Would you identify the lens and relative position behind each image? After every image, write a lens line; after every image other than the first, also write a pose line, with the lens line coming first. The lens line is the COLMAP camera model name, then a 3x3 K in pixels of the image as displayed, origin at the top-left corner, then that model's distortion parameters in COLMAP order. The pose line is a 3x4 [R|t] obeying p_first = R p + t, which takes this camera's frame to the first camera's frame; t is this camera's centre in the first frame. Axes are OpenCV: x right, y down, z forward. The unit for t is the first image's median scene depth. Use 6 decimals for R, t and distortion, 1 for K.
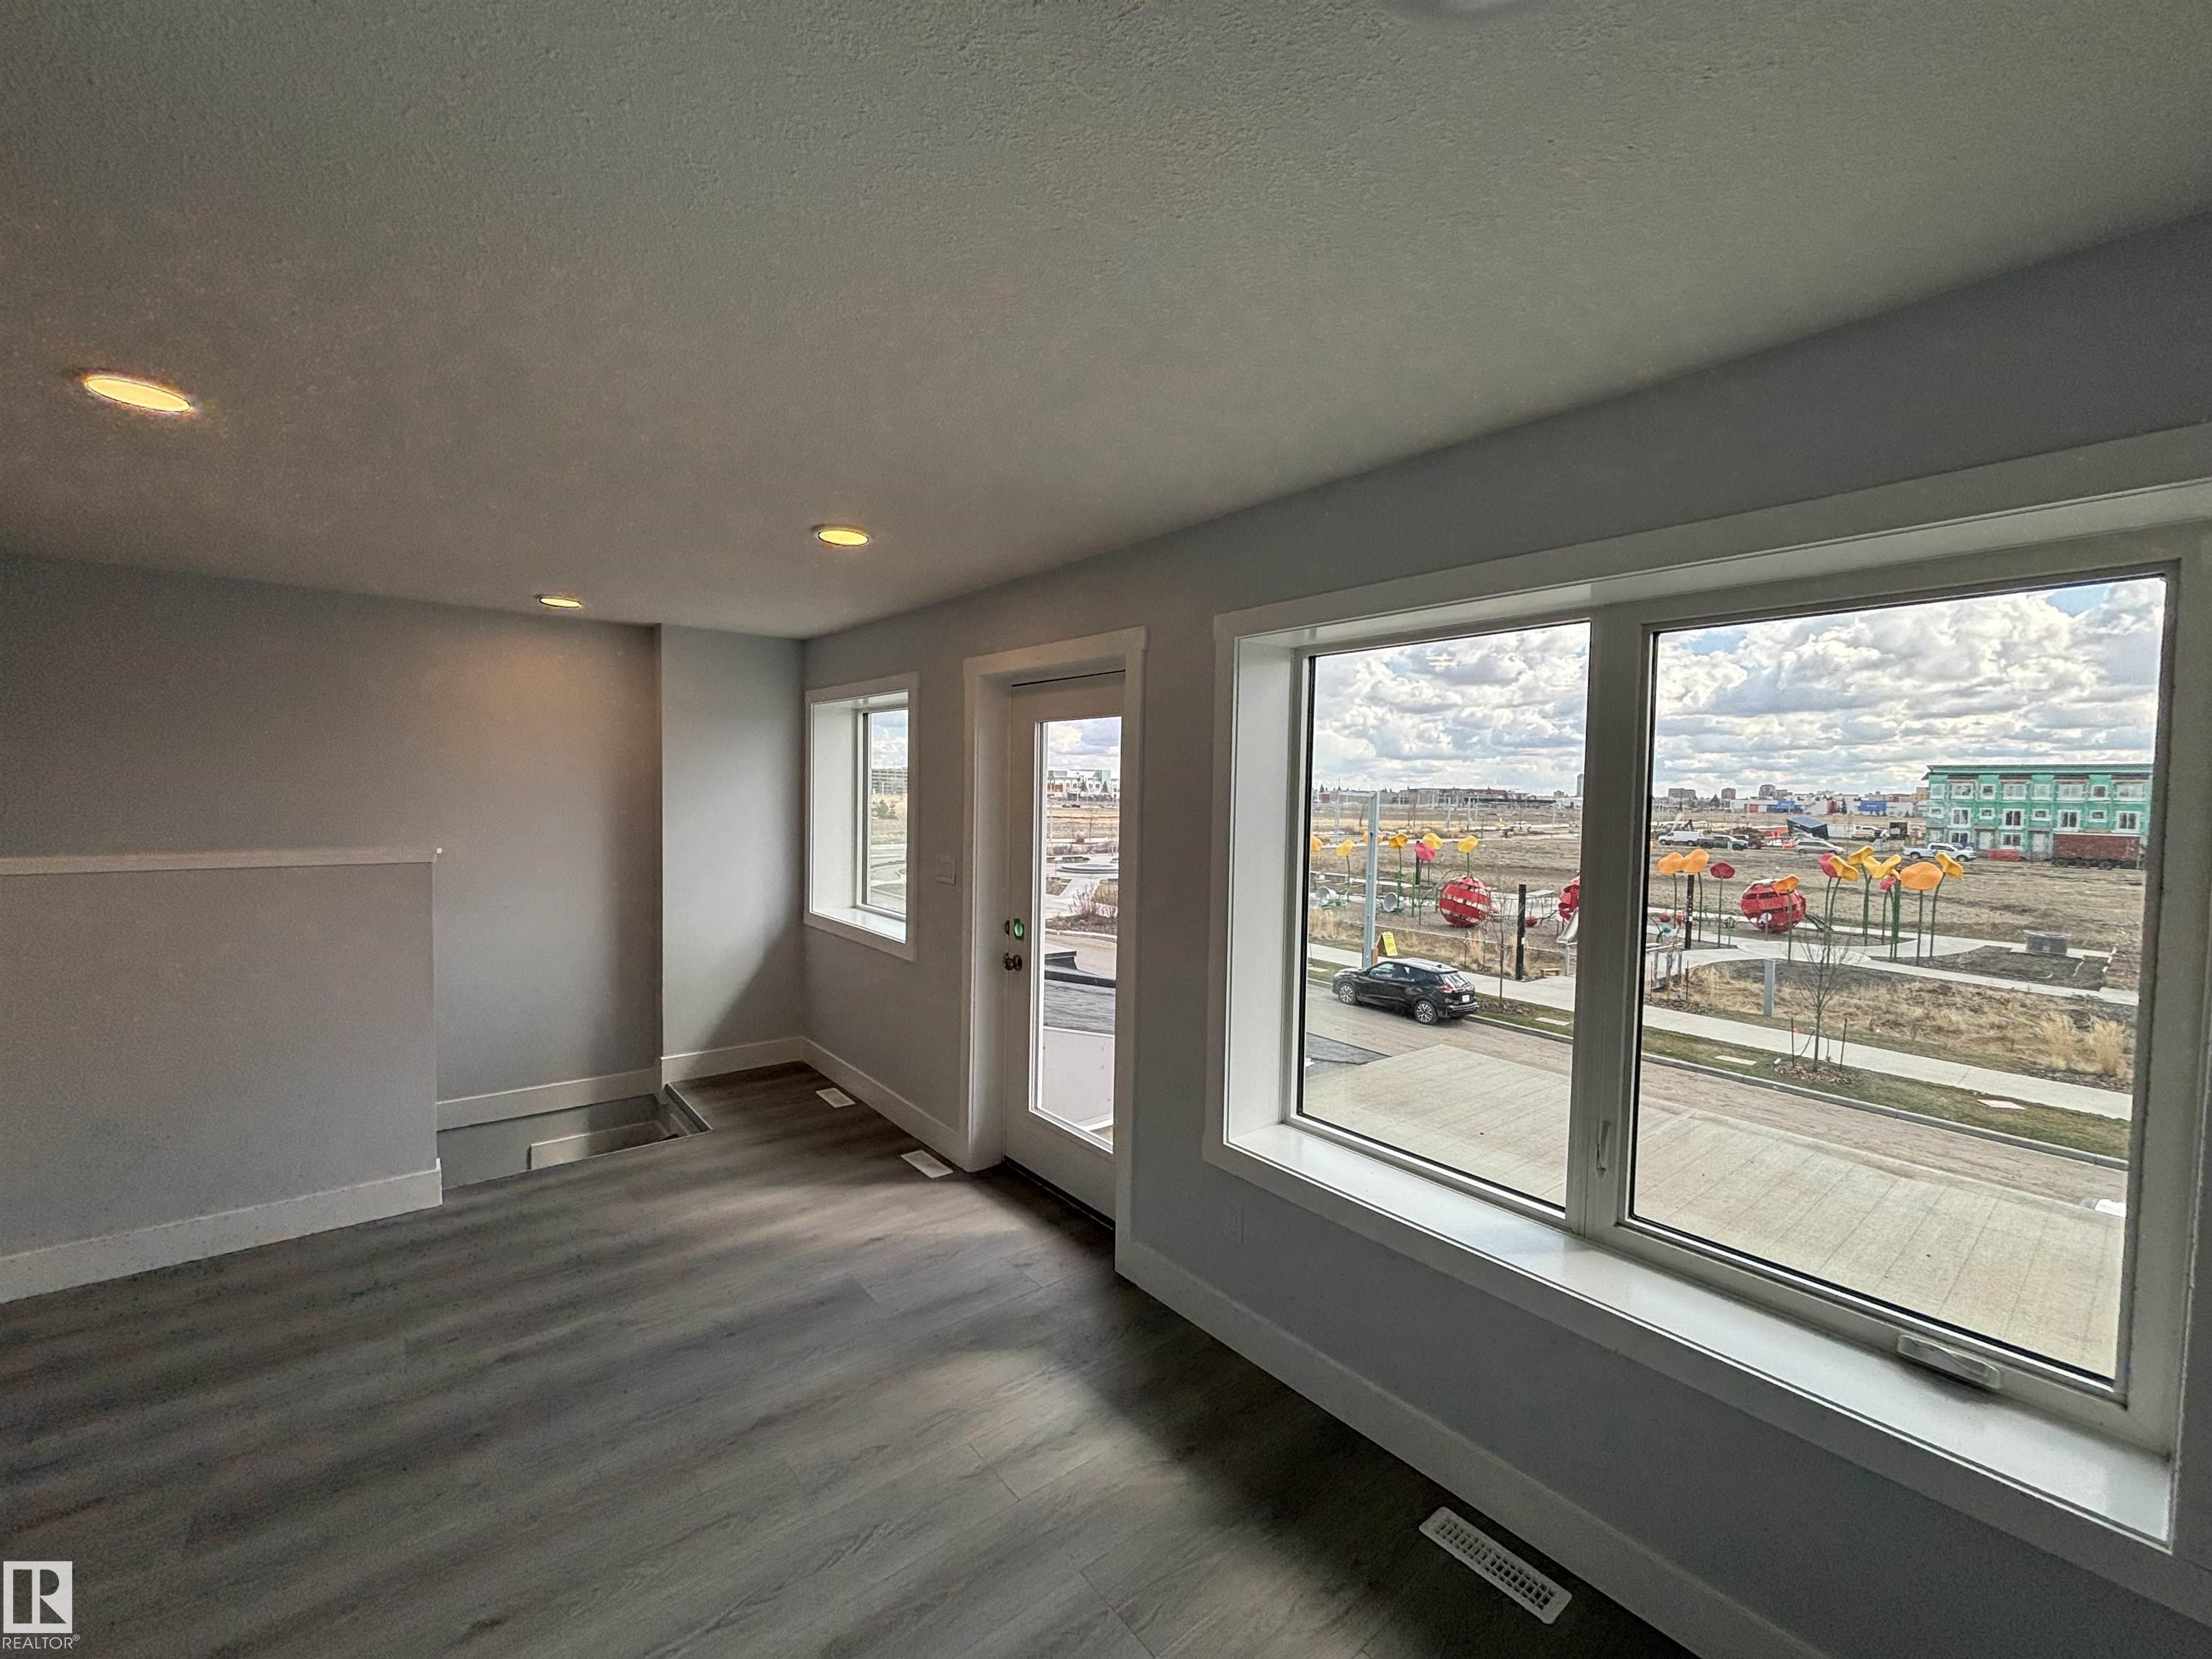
lens RADIAL K [[882.2, 0, 1106.7], [0, 882.2, 836.0], [0, 0, 1]] dist [-0.001263, -0.000251]
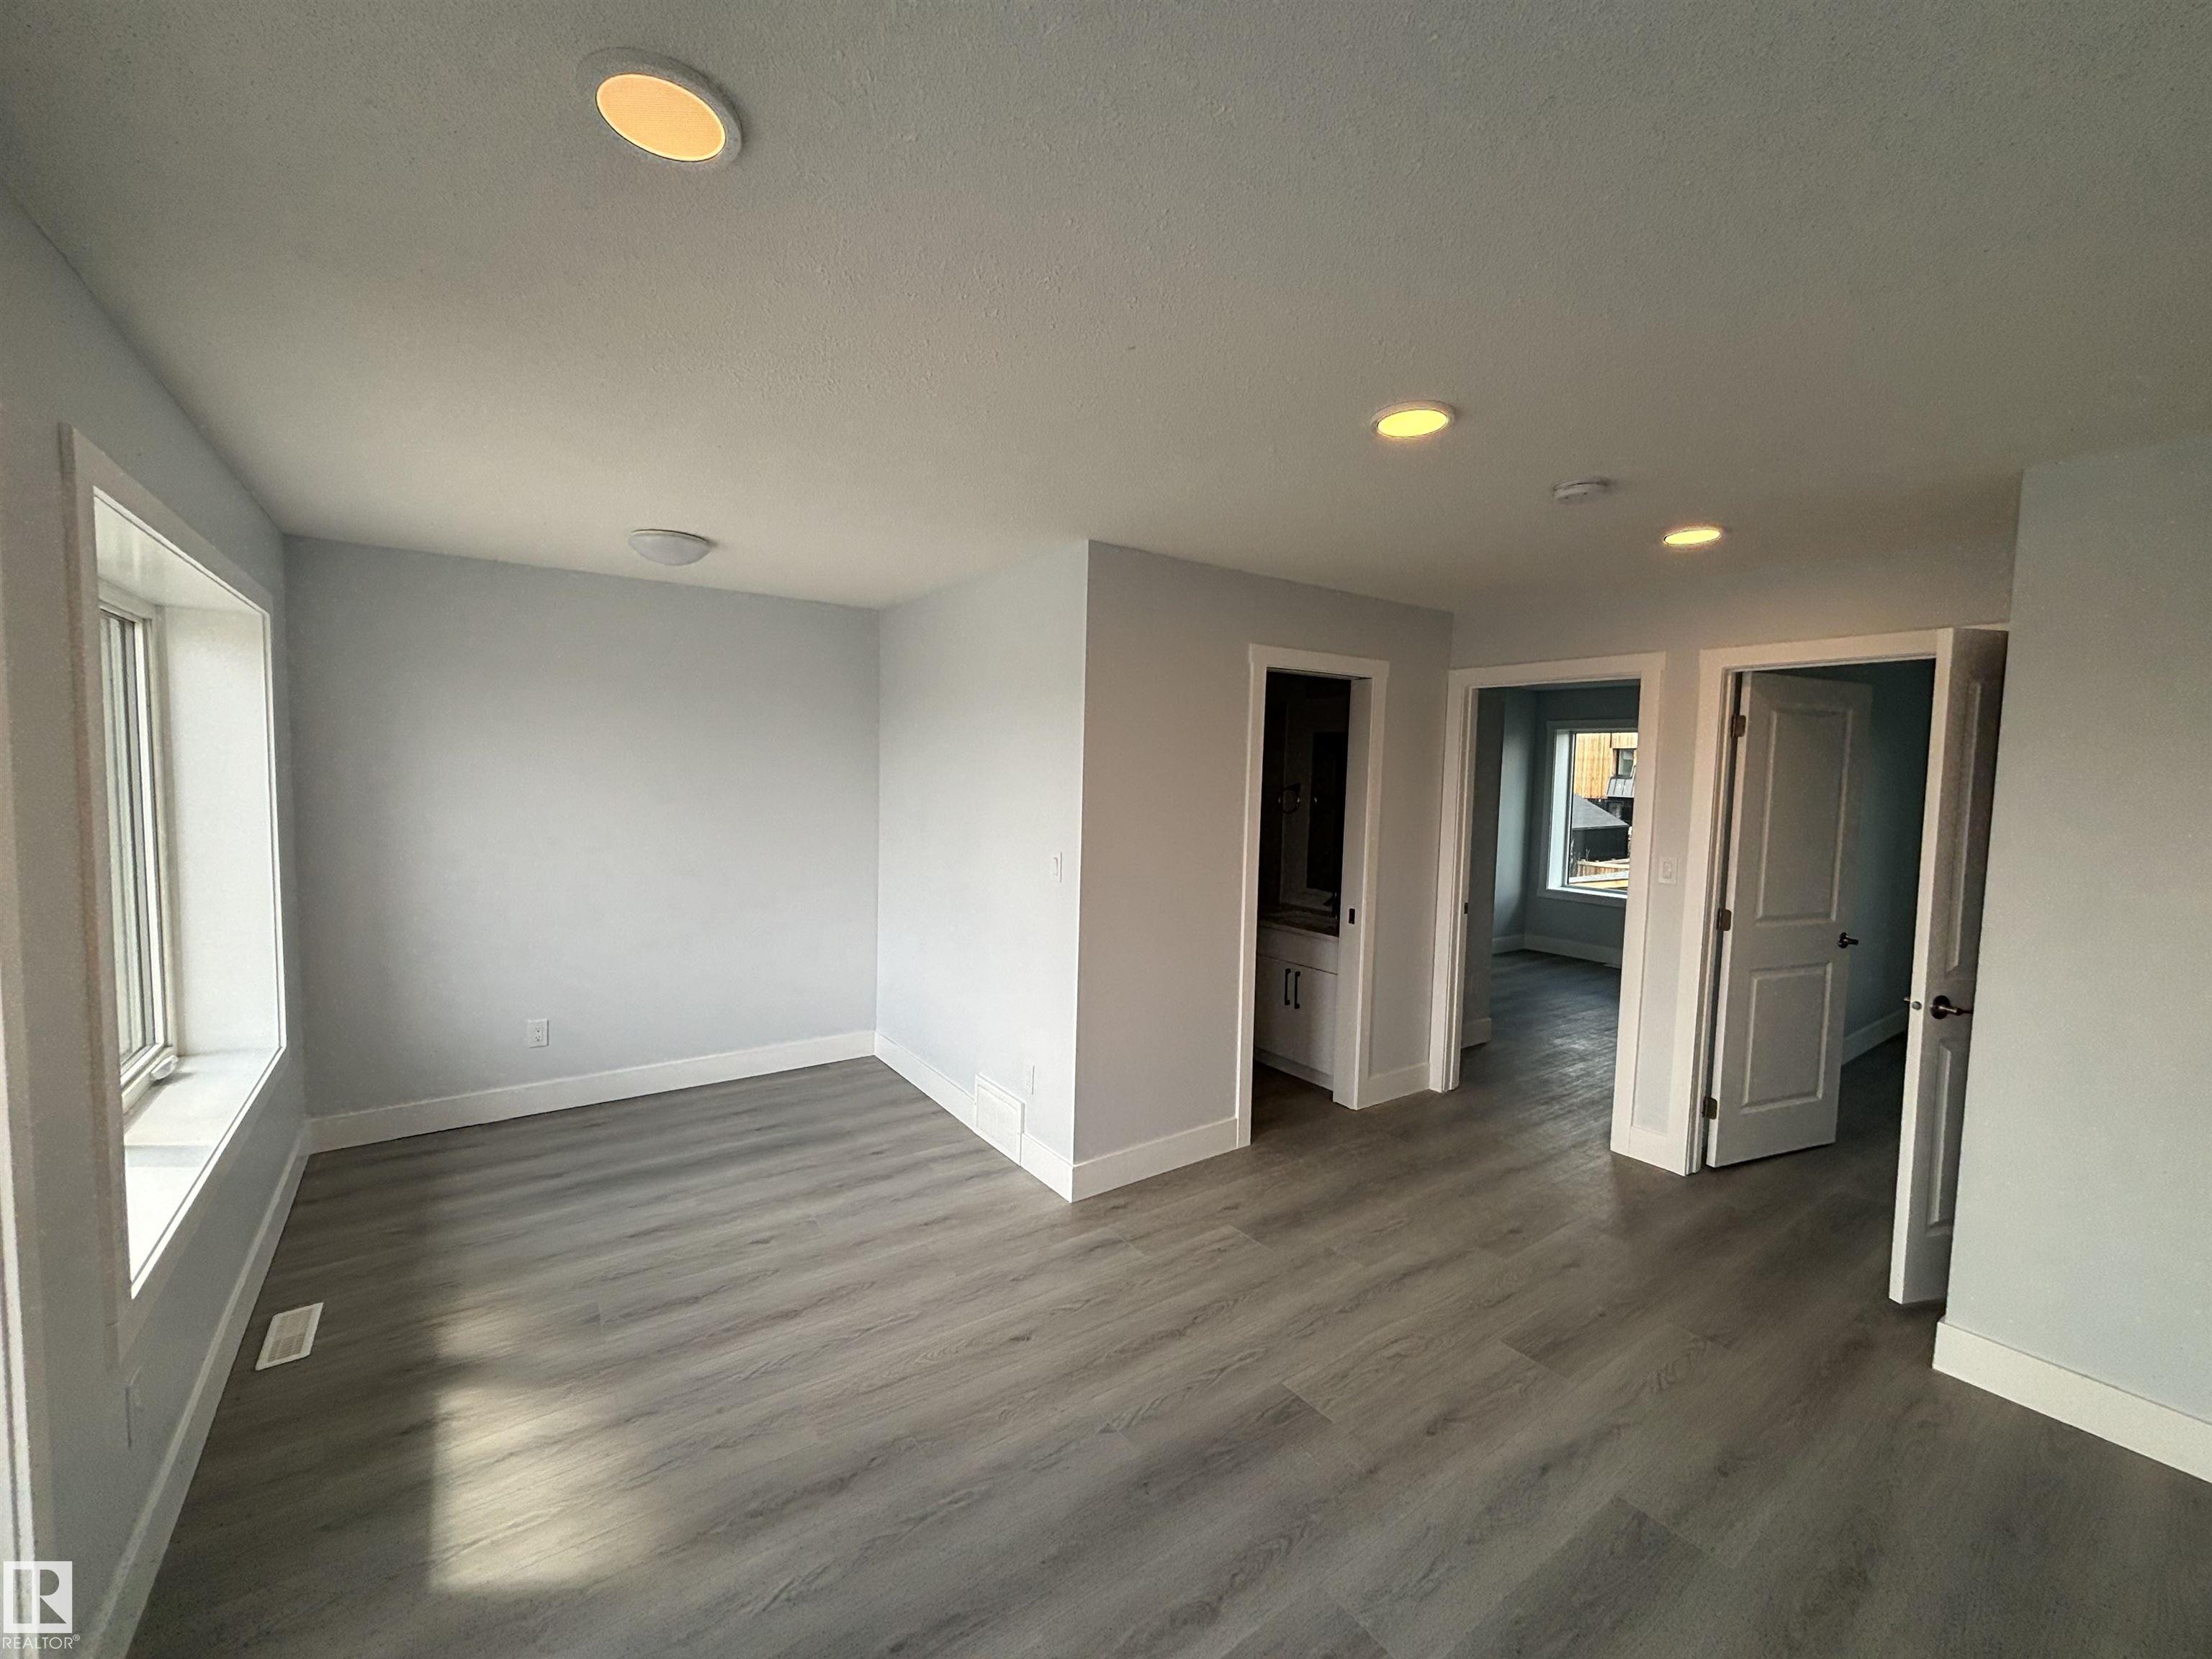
lens RADIAL K [[895.3, 0, 1104.6], [0, 895.3, 824.9], [0, 0, 1]] dist [-0.001661, -0.000307]
pose [[-0.996384, -0.045486, 0.071757, -0.297508], [-0.036996, 0.992619, 0.115495, -0.043180], [-0.076481, 0.112422, -0.990713, 0.763950]]
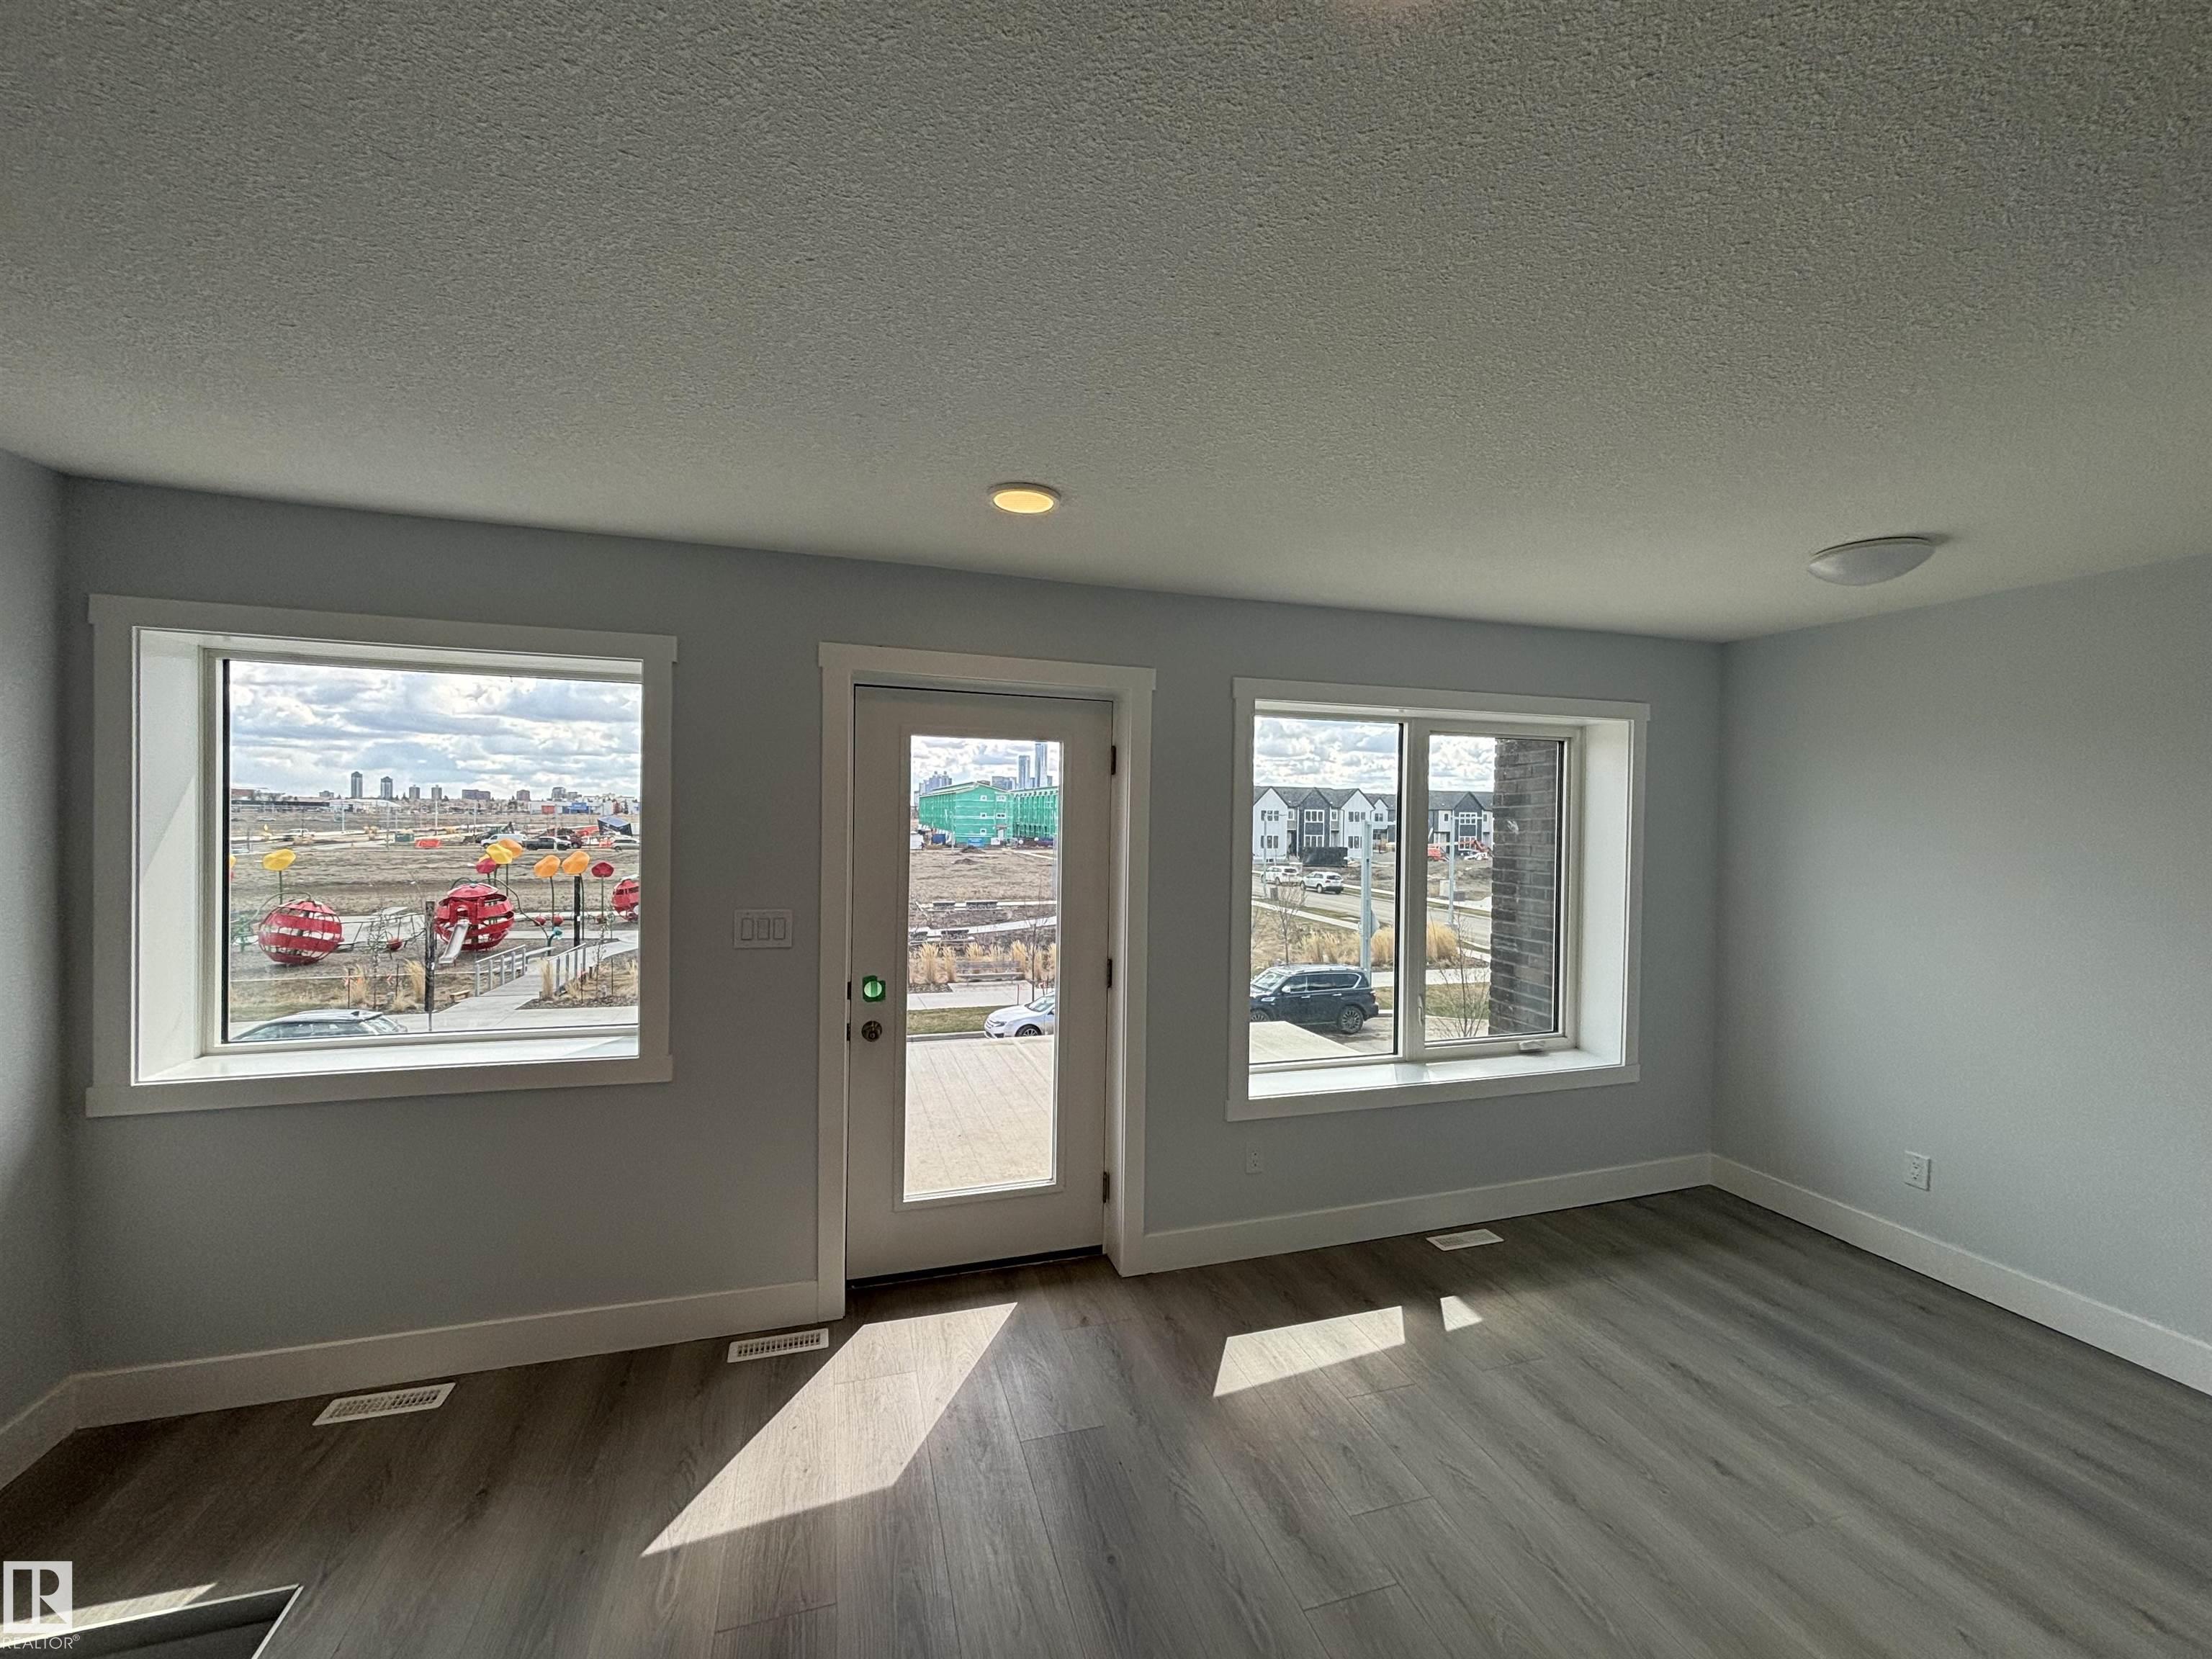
lens RADIAL K [[882.2, 0, 1106.7], [0, 882.2, 836.0], [0, 0, 1]] dist [-0.001263, -0.000251]
pose [[0.375560, -0.036537, 0.926077, -0.545037], [0.038576, 0.998973, 0.023769, -0.031890], [-0.925995, 0.026798, 0.376584, 0.351603]]
